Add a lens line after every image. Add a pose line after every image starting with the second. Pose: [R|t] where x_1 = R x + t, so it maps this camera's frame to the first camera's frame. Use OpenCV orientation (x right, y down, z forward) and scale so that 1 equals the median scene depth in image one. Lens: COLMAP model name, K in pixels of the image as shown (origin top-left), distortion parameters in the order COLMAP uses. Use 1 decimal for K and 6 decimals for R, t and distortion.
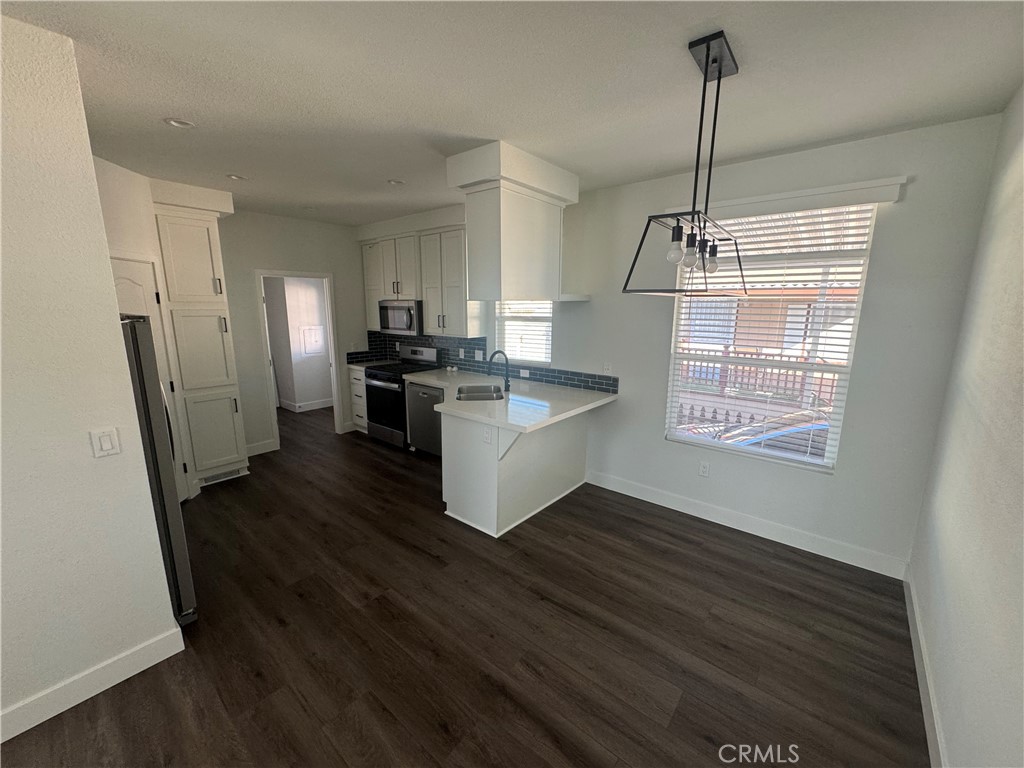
lens RADIAL K [[410.6, 0, 514.6], [0, 410.6, 387.6], [0, 0, 1]] dist [-0.000540, 0.000095]
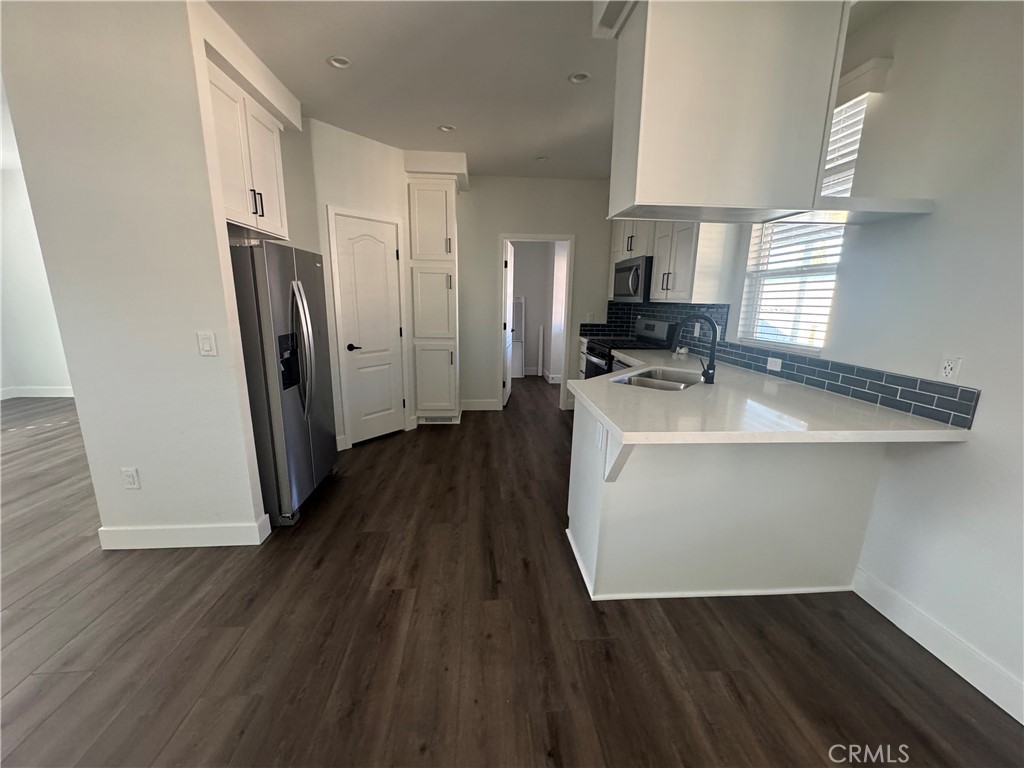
lens RADIAL K [[408.2, 0, 510.4], [0, 408.2, 386.7], [0, 0, 1]] dist [-0.001312, -0.000132]
pose [[0.692827, 0.162850, -0.702474, 0.188060], [-0.155448, 0.984991, 0.075031, 0.012685], [0.704149, 0.057215, 0.707743, 0.334071]]
